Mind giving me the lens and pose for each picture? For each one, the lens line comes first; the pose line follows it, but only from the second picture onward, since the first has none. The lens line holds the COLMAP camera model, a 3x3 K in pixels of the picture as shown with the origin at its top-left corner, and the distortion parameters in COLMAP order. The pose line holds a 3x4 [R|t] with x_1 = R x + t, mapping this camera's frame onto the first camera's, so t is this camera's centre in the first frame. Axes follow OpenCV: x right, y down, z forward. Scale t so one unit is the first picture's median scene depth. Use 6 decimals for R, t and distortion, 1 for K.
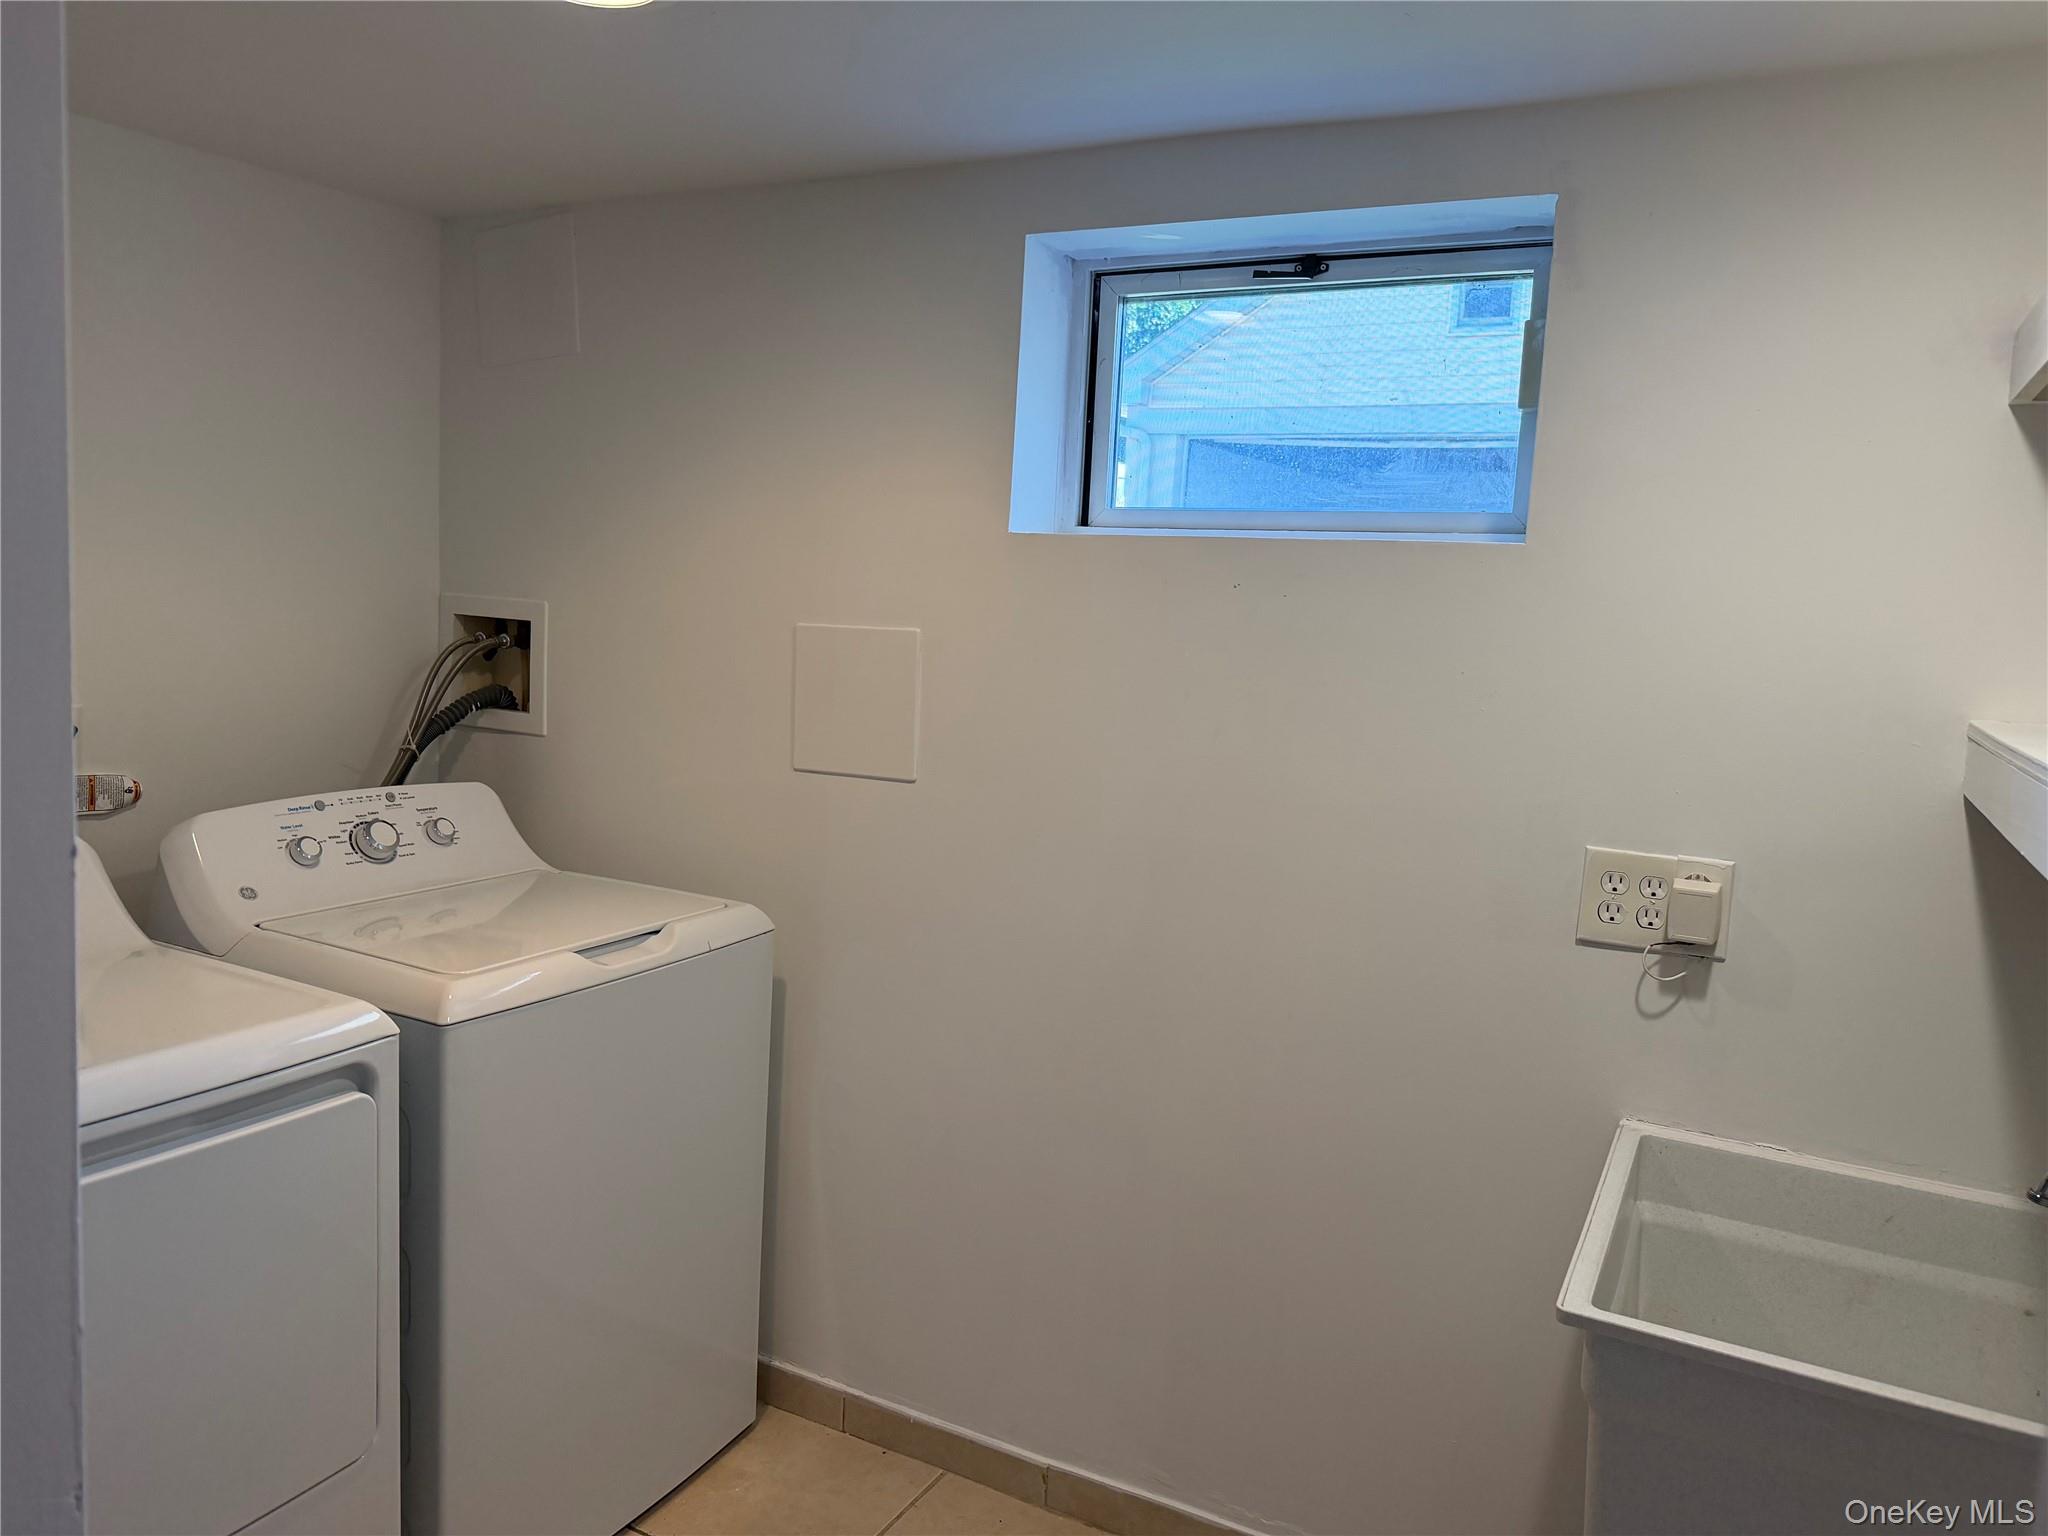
lens RADIAL K [[1455.4, 0, 1024.0], [0, 1455.4, 768.0], [0, 0, 1]] dist [0.066492, -0.103103]
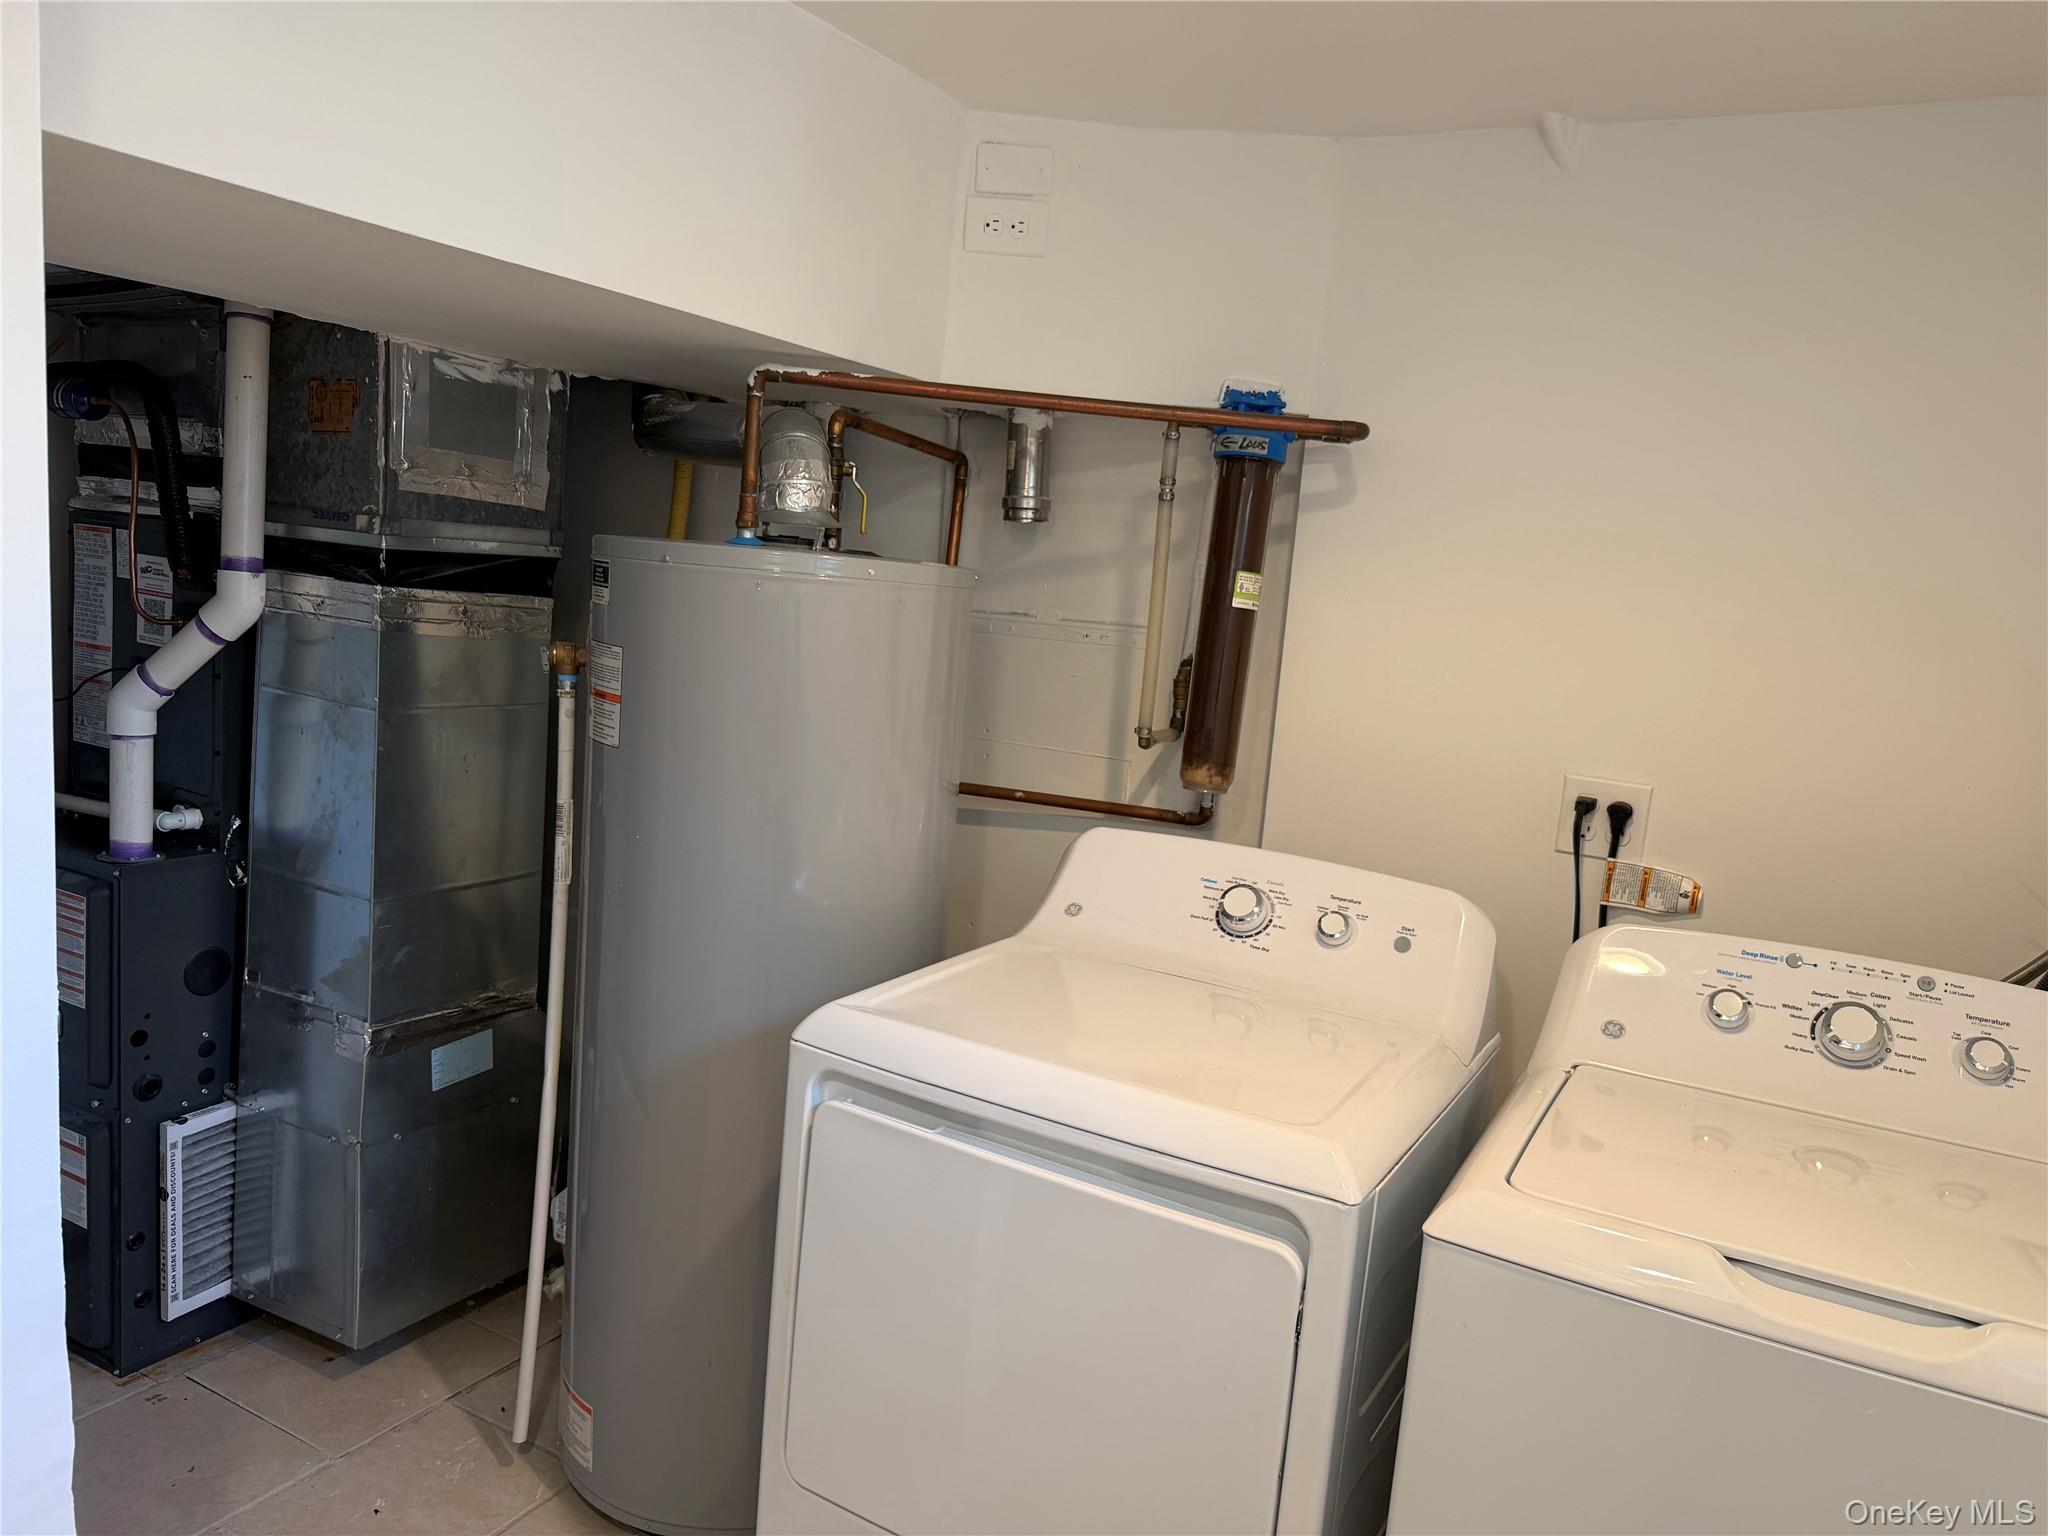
lens RADIAL K [[1455.4, 0, 1024.0], [0, 1455.4, 768.0], [0, 0, 1]] dist [0.066492, -0.103103]
pose [[-0.006609, 0.083313, -0.996502, 0.272614], [-0.209674, 0.974256, 0.082844, -0.055360], [0.977749, 0.209488, 0.011030, 0.729176]]
